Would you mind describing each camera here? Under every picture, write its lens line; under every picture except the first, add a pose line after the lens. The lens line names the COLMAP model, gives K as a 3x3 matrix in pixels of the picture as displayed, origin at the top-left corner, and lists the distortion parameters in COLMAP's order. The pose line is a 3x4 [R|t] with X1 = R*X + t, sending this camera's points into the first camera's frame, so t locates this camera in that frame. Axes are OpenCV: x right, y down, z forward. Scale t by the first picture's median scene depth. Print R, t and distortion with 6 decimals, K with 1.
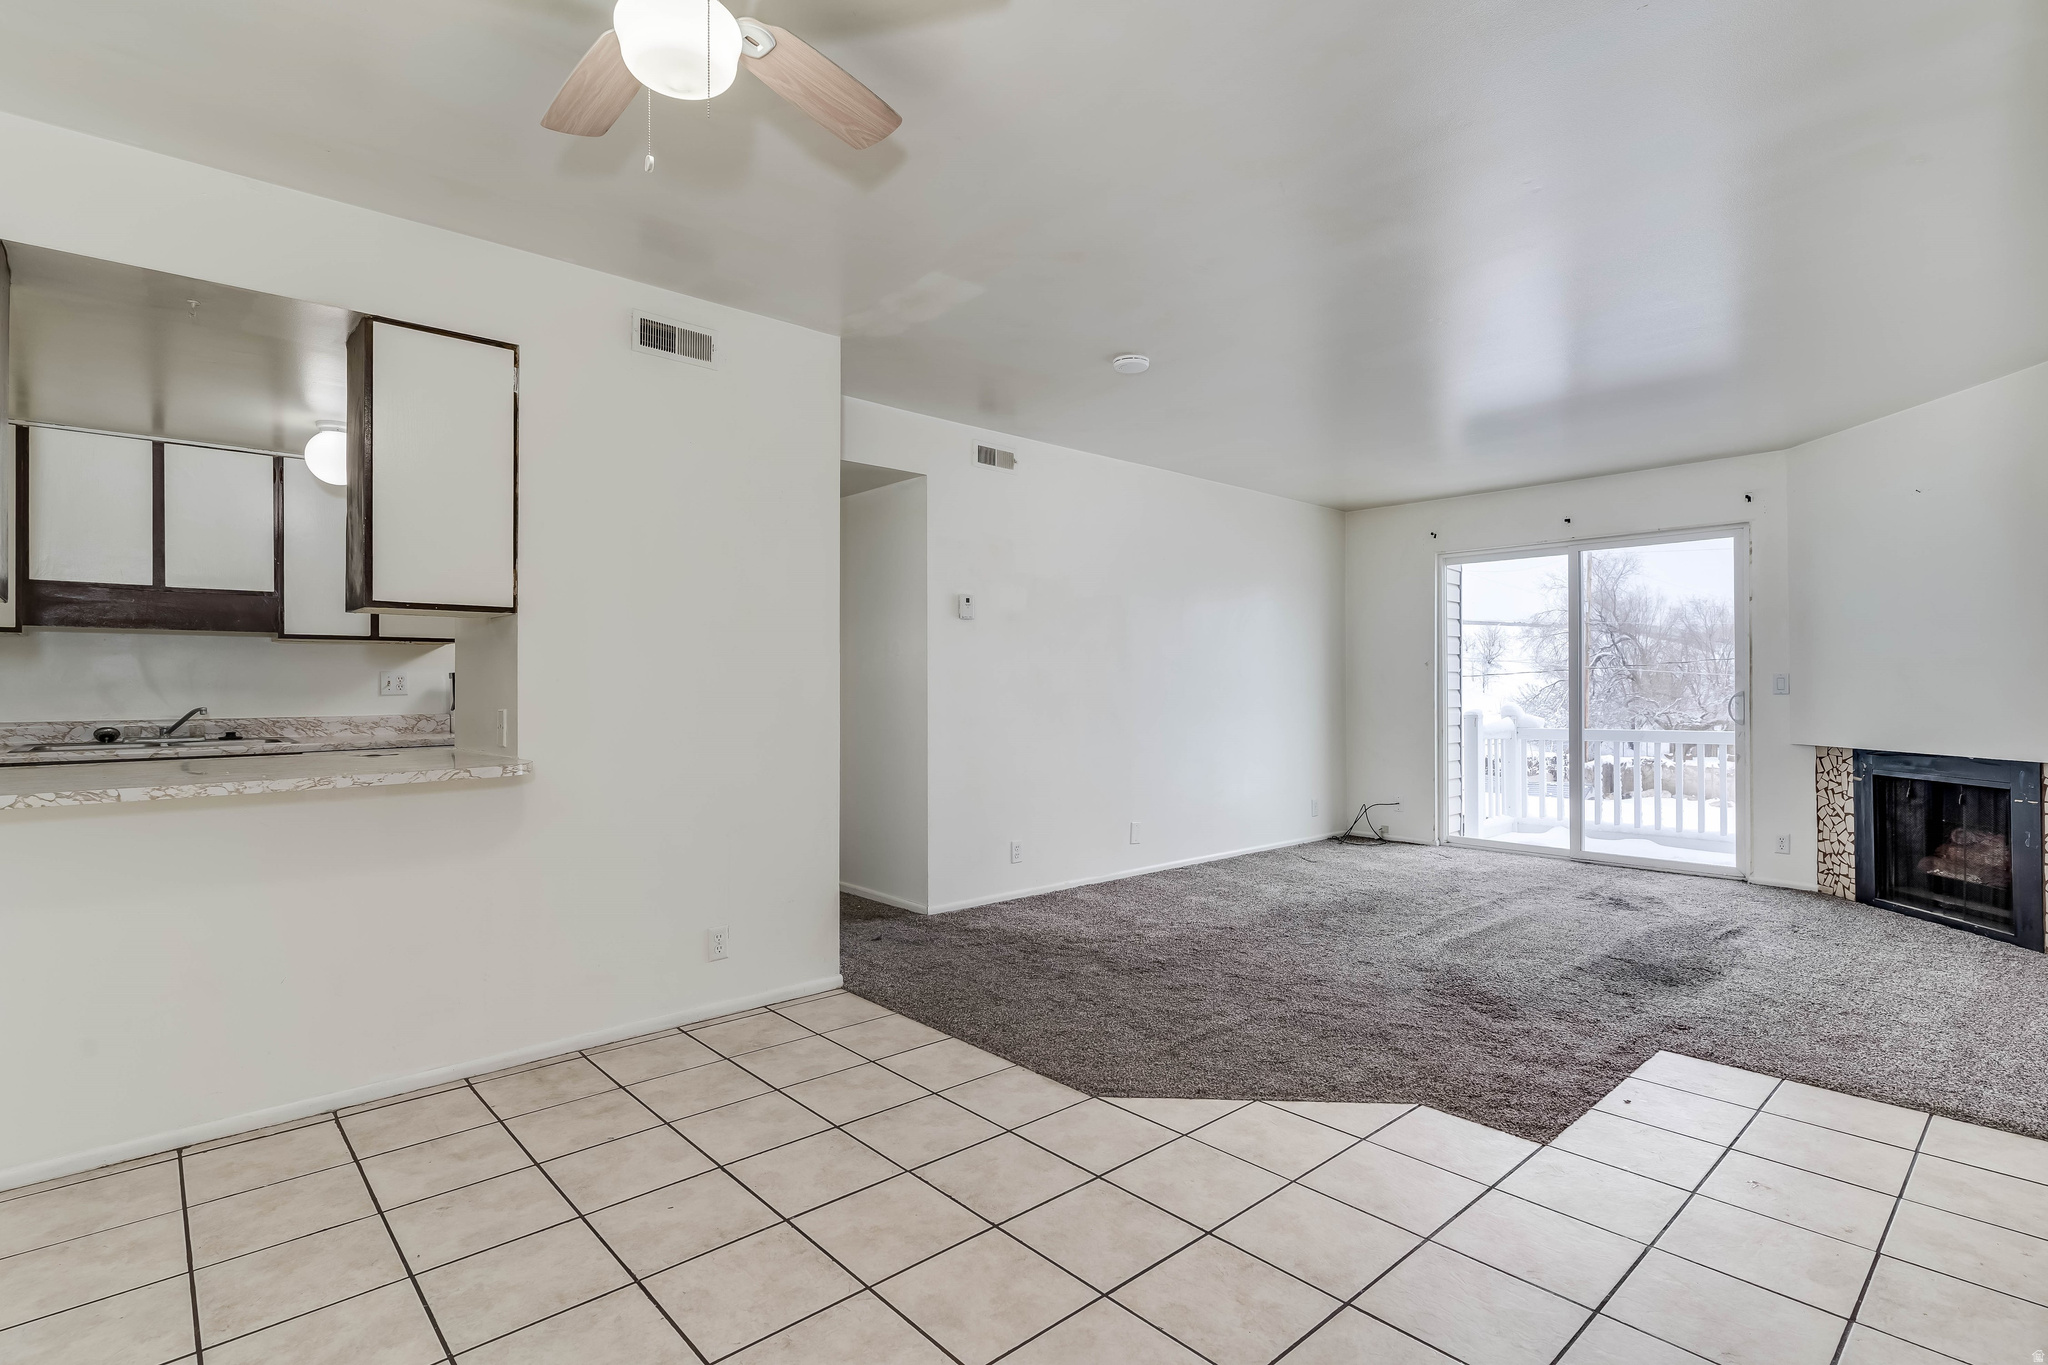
lens RADIAL K [[980.9, 0, 1024.0], [0, 980.9, 682.5], [0, 0, 1]] dist [0.004150, -0.001016]
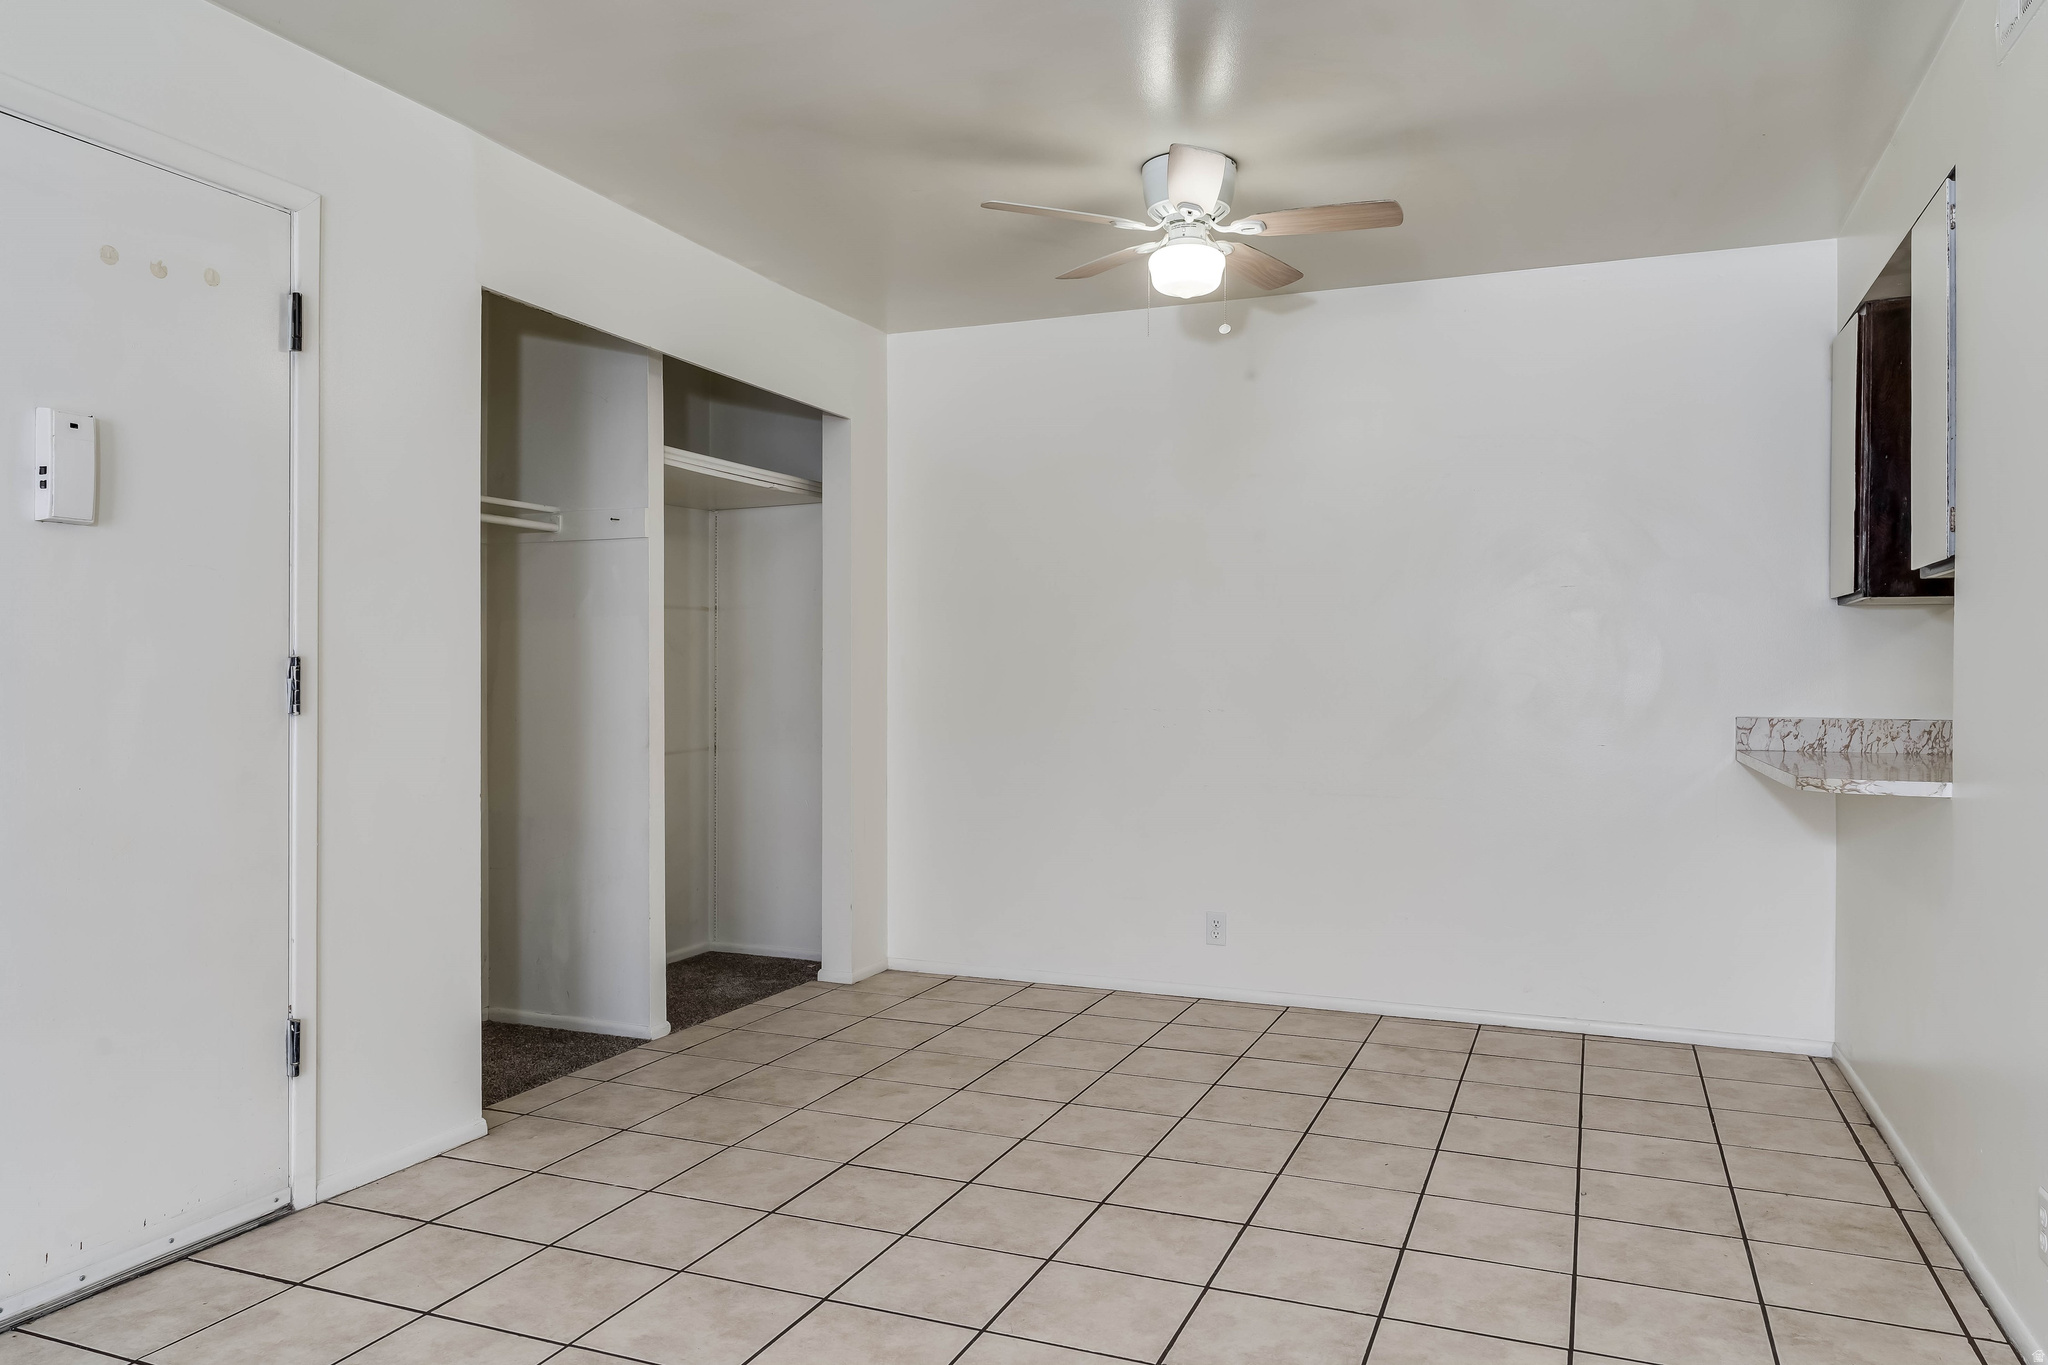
lens RADIAL K [[1393.4, 0, 1024.0], [0, 1393.4, 682.5], [0, 0, 1]] dist [-0.000800, 0.000315]
pose [[-0.902456, 0.001629, -0.430778, 0.268650], [0.000711, 0.999997, 0.002293, 0.003477], [0.430781, 0.001763, -0.902455, 0.913774]]
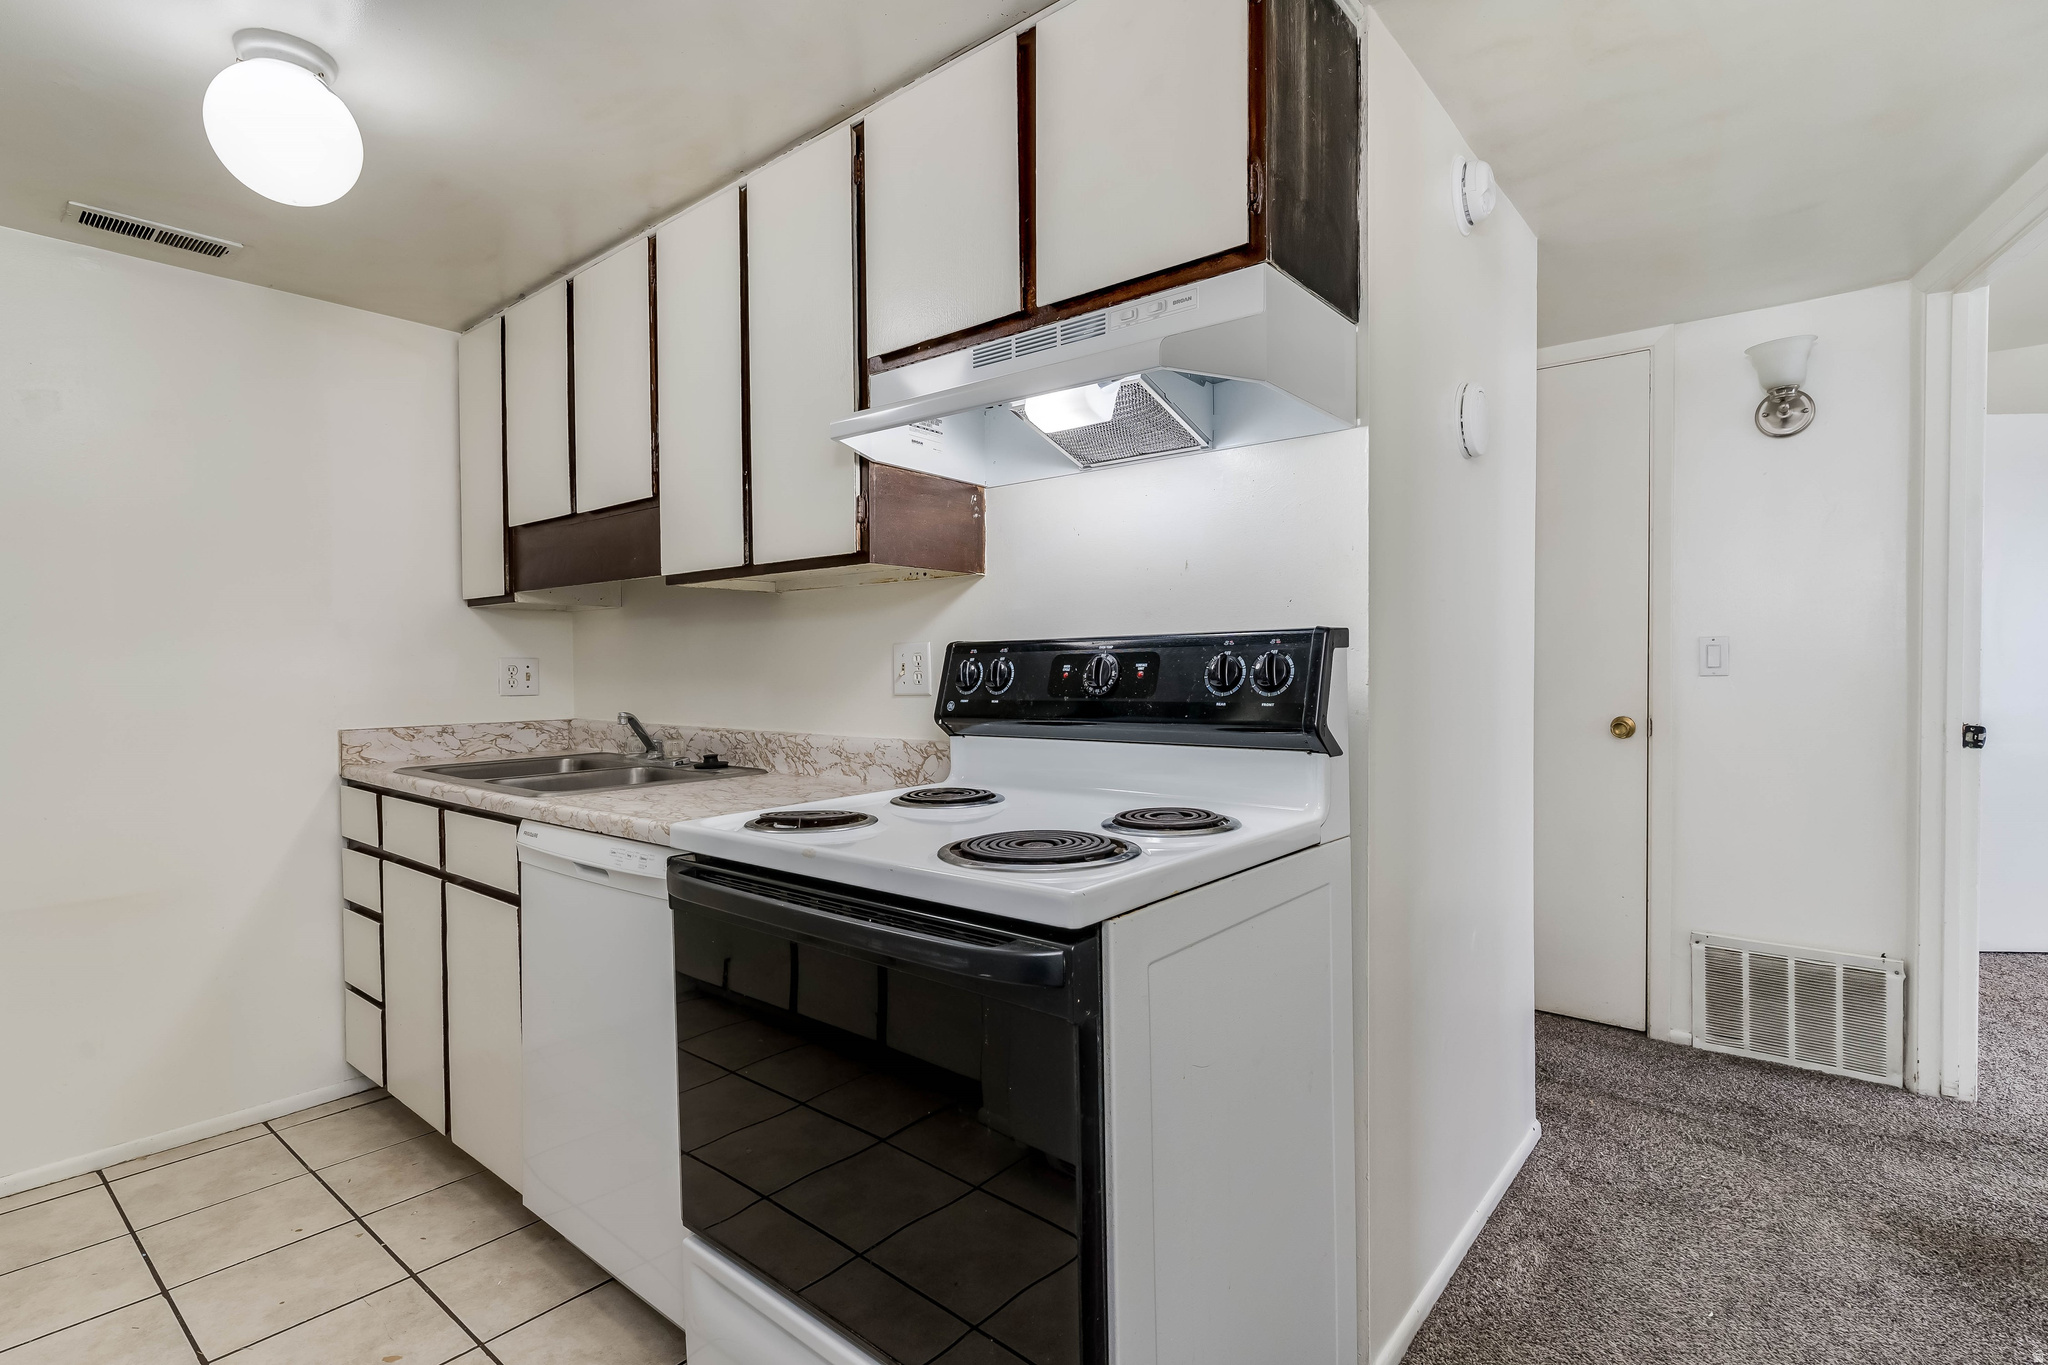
lens RADIAL K [[984.1, 0, 1024.0], [0, 984.1, 682.5], [0, 0, 1]] dist [0.003720, -0.001195]
pose [[0.136901, 0.020103, -0.990381, -0.178088], [0.011019, 0.999701, 0.021815, -0.002669], [0.990524, -0.013899, 0.136638, 0.931879]]
